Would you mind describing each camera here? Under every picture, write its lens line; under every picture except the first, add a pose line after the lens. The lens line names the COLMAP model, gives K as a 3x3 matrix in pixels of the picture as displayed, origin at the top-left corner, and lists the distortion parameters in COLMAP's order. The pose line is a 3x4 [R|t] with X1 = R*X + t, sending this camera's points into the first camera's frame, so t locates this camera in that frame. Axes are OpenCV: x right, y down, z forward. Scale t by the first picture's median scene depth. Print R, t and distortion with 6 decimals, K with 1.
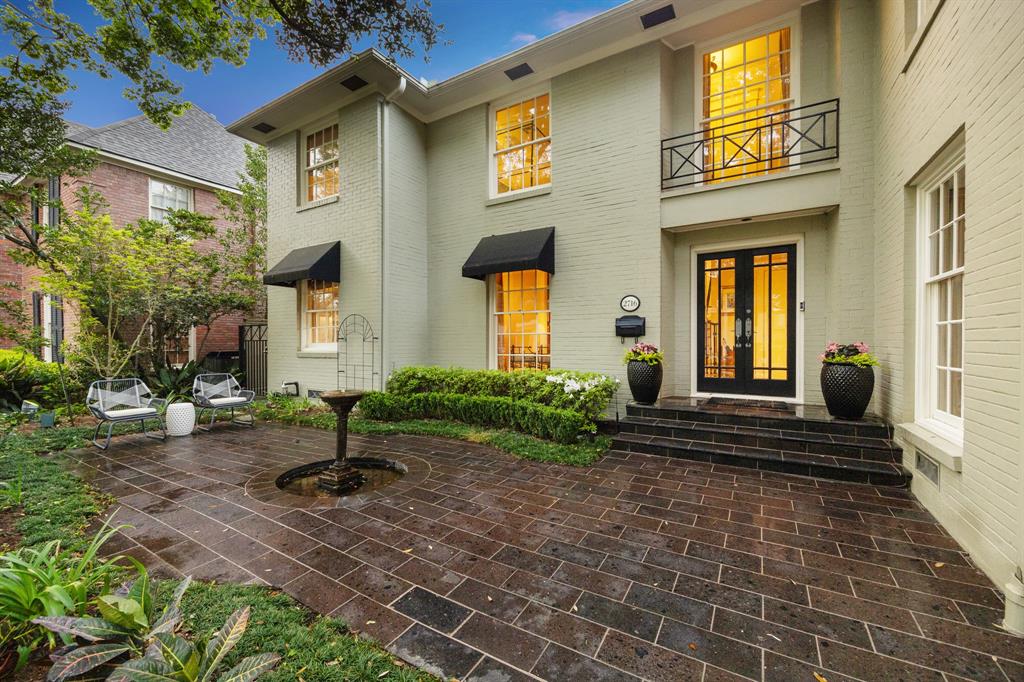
lens RADIAL K [[414.7, 0, 512.0], [0, 414.7, 341.0], [0, 0, 1]] dist [-0.001121, -0.000534]
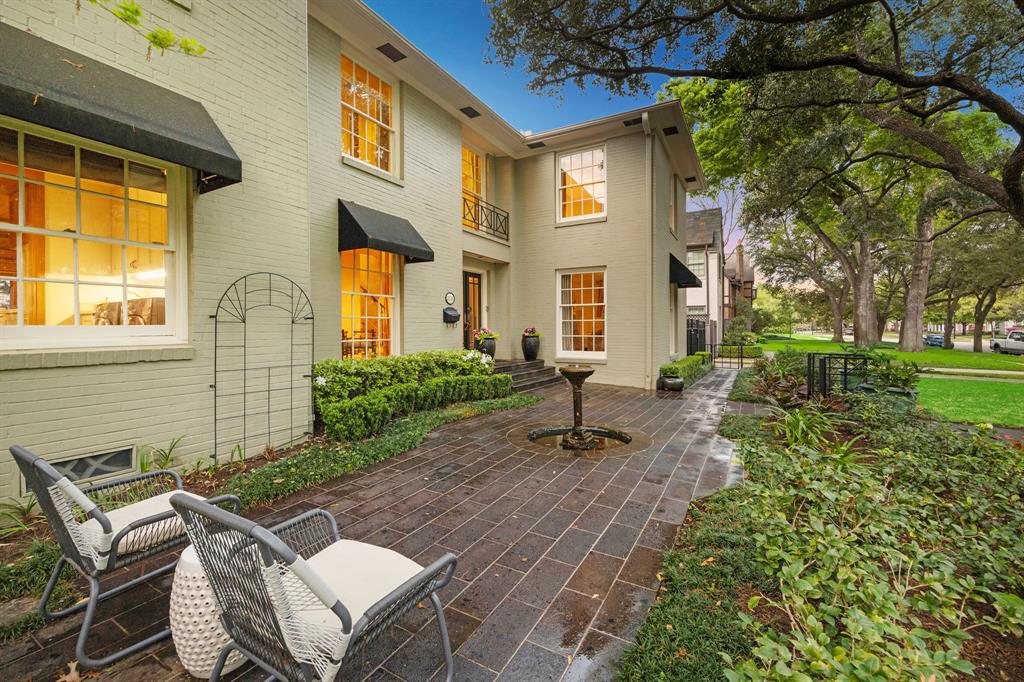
lens RADIAL K [[418.9, 0, 510.6], [0, 418.9, 328.1], [0, 0, 1]] dist [0.000974, 0.000060]
pose [[-0.018134, 0.001891, 0.999834, -1.136439], [-0.002868, 0.999994, -0.001944, 0.007967], [-0.999831, -0.002903, -0.018129, 0.871086]]
